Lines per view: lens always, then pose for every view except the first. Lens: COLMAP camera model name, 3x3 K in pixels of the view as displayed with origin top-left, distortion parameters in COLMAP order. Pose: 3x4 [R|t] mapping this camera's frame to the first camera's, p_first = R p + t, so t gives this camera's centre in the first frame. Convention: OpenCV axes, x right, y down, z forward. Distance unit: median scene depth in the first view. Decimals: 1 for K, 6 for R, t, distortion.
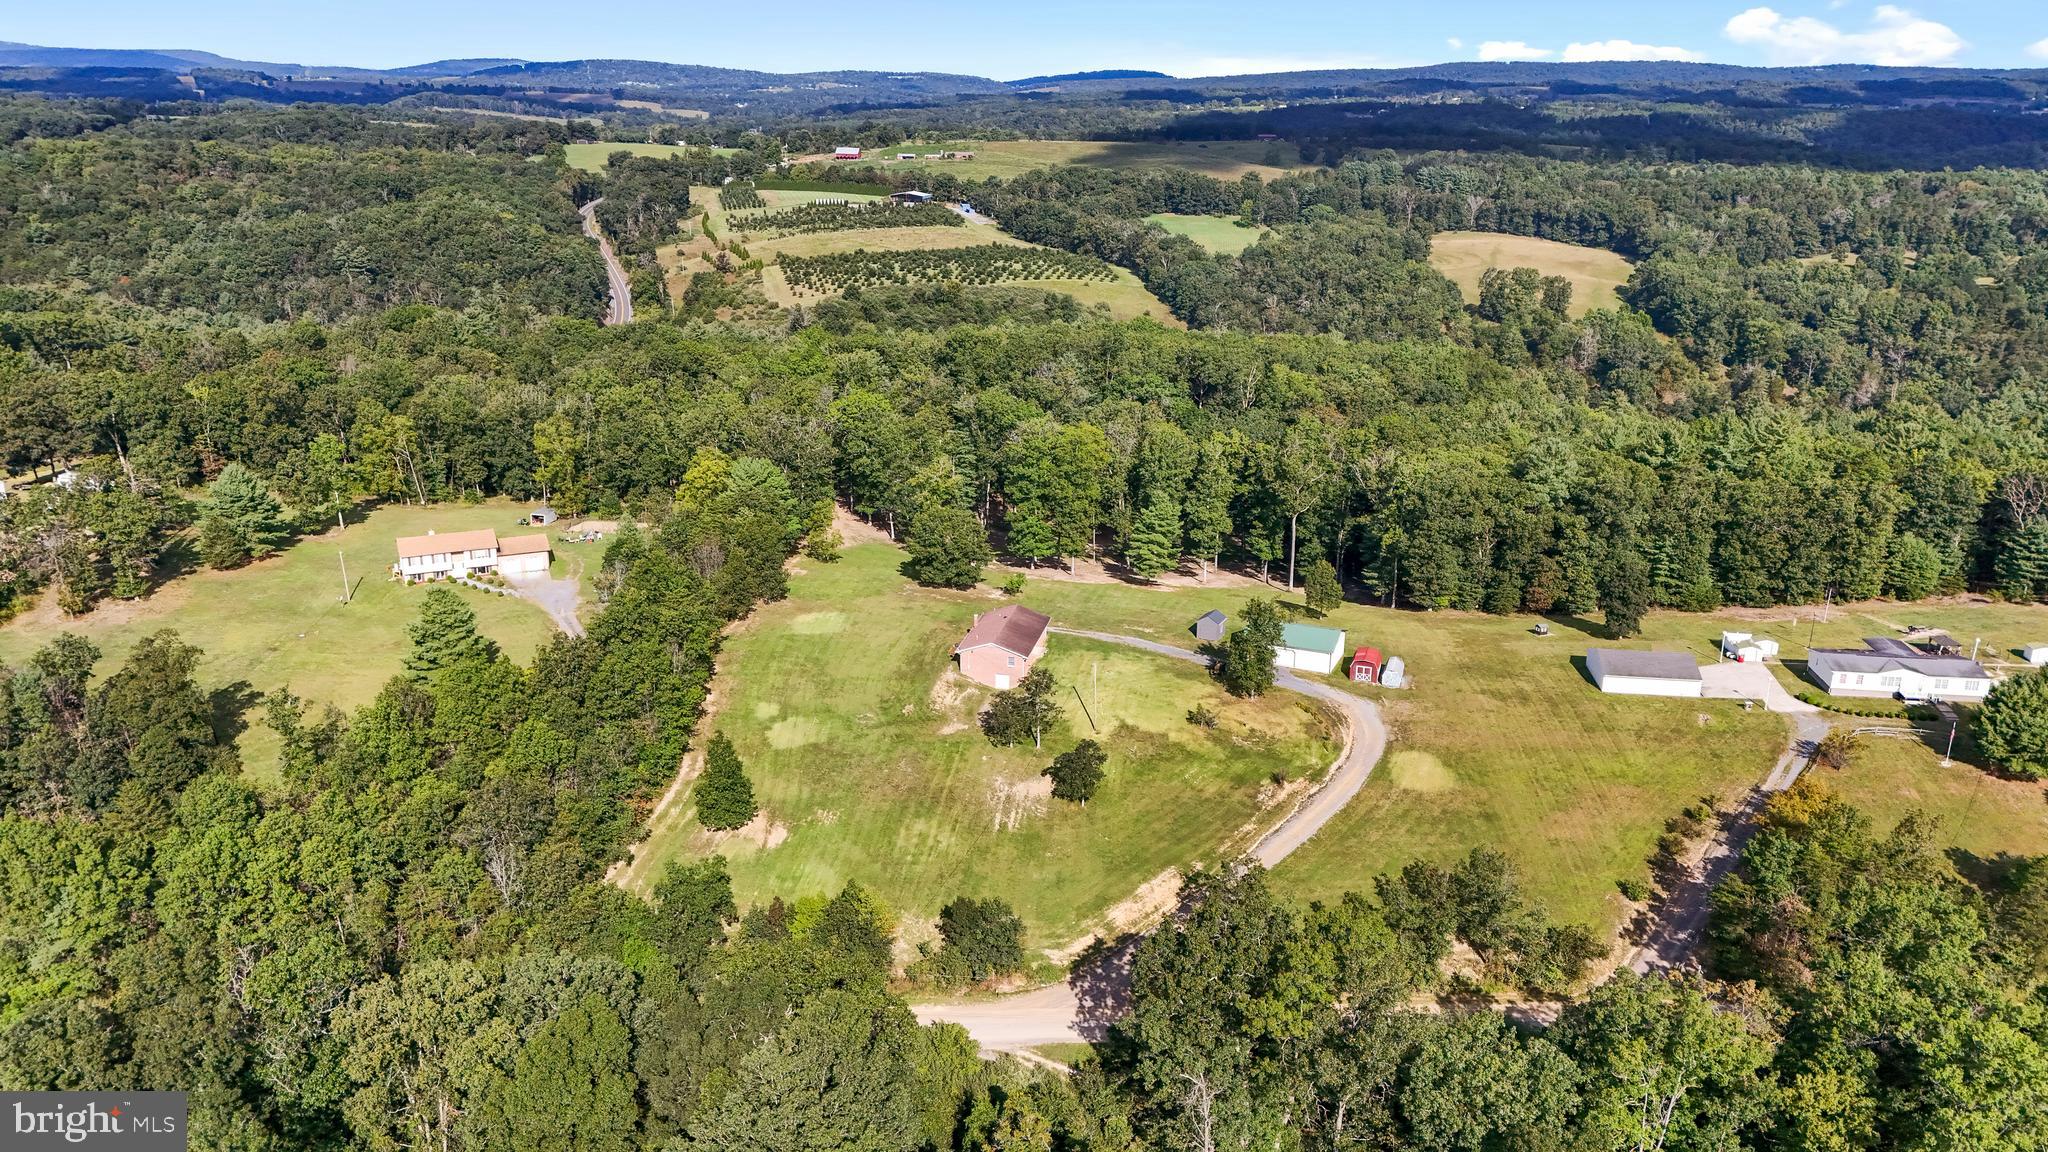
lens RADIAL K [[1465.3, 0, 1024.6], [0, 1465.3, 592.9], [0, 0, 1]] dist [0.059828, -0.046562]
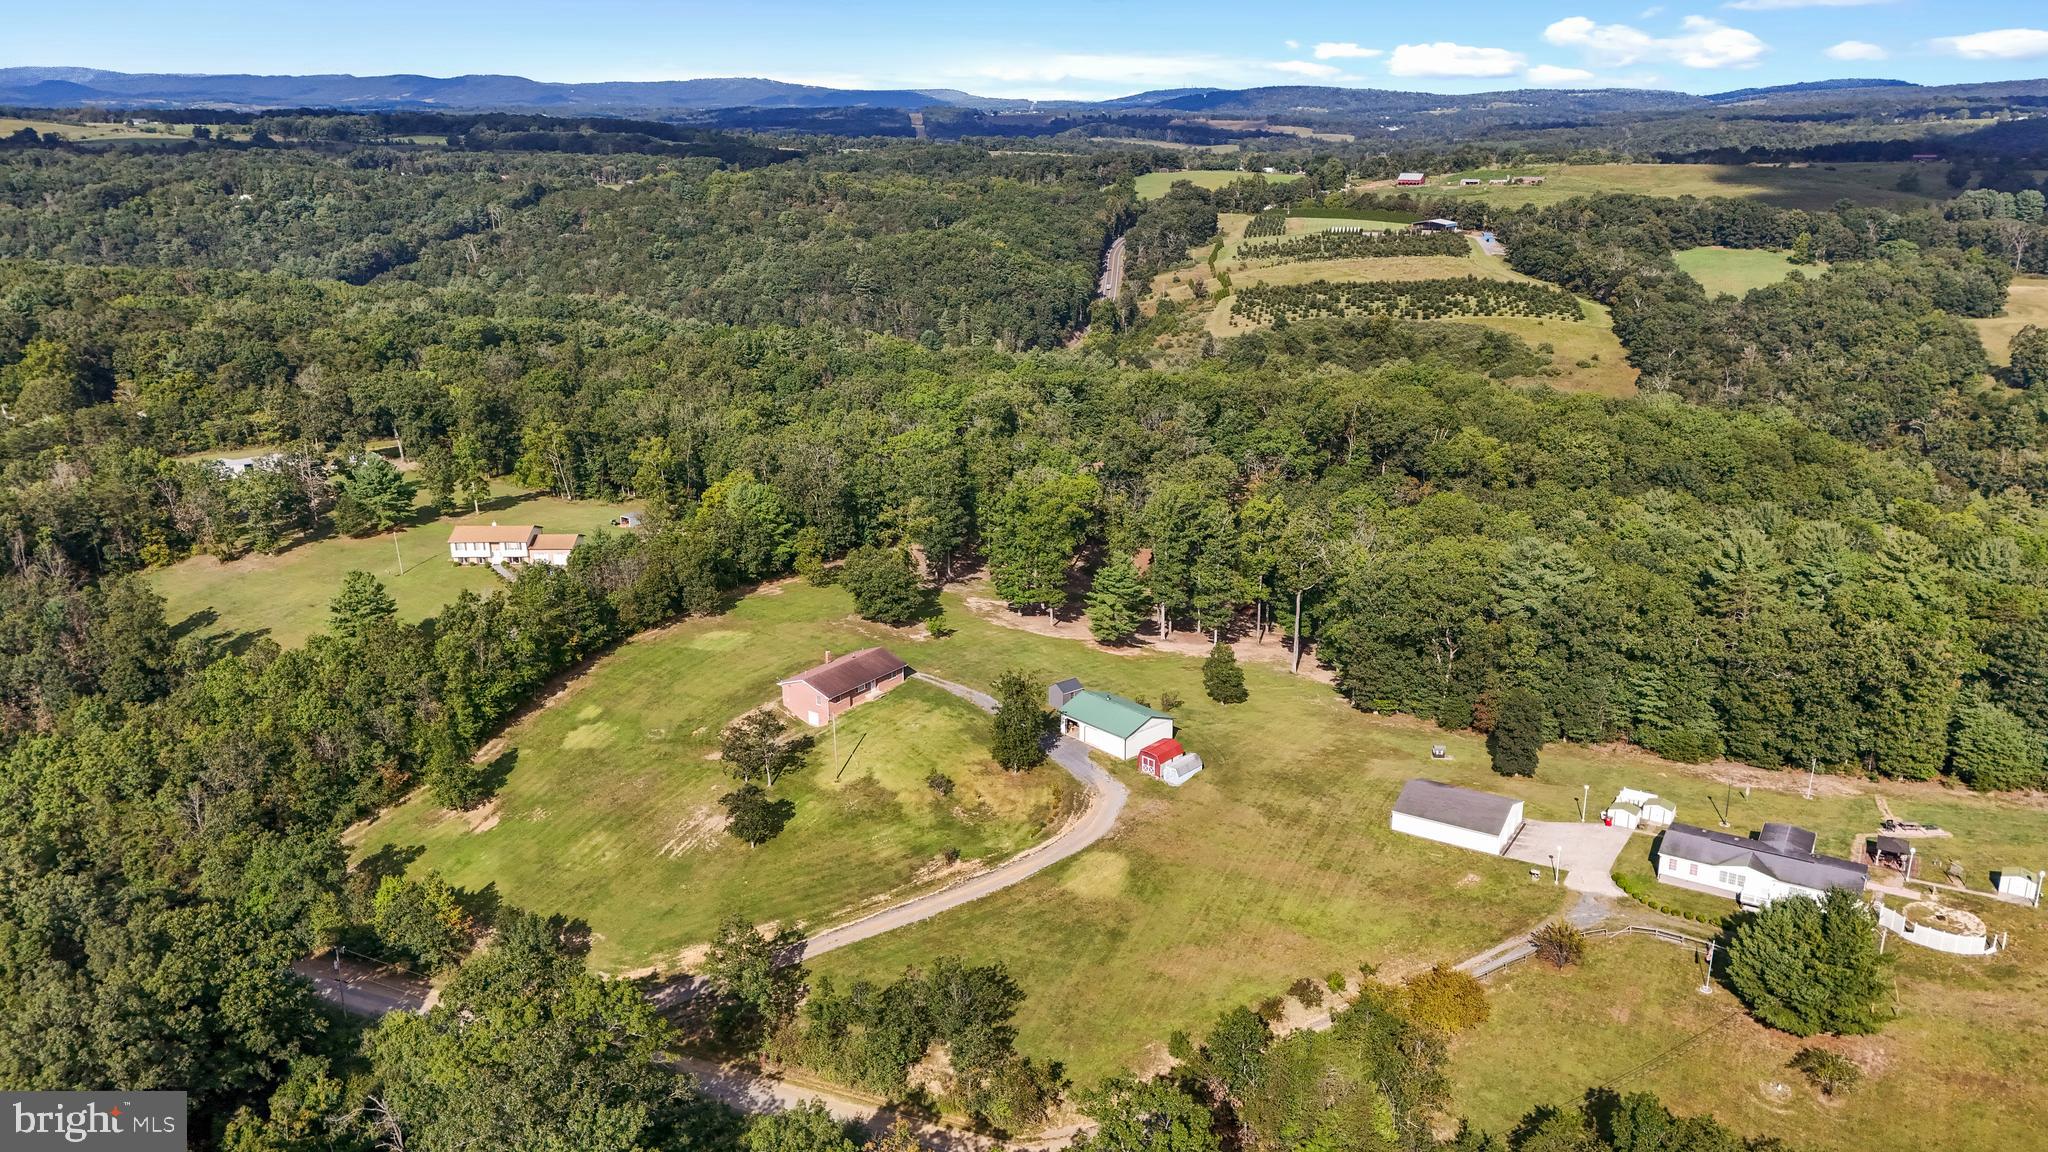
lens RADIAL K [[1465.3, 0, 1014.1], [0, 1465.3, 578.3], [0, 0, 1]] dist [0.059828, -0.046562]
pose [[0.913377, 0.108200, -0.392474, 0.114670], [-0.117385, 0.993086, 0.000598, -0.012267], [0.389825, 0.045524, 0.919763, 0.022999]]
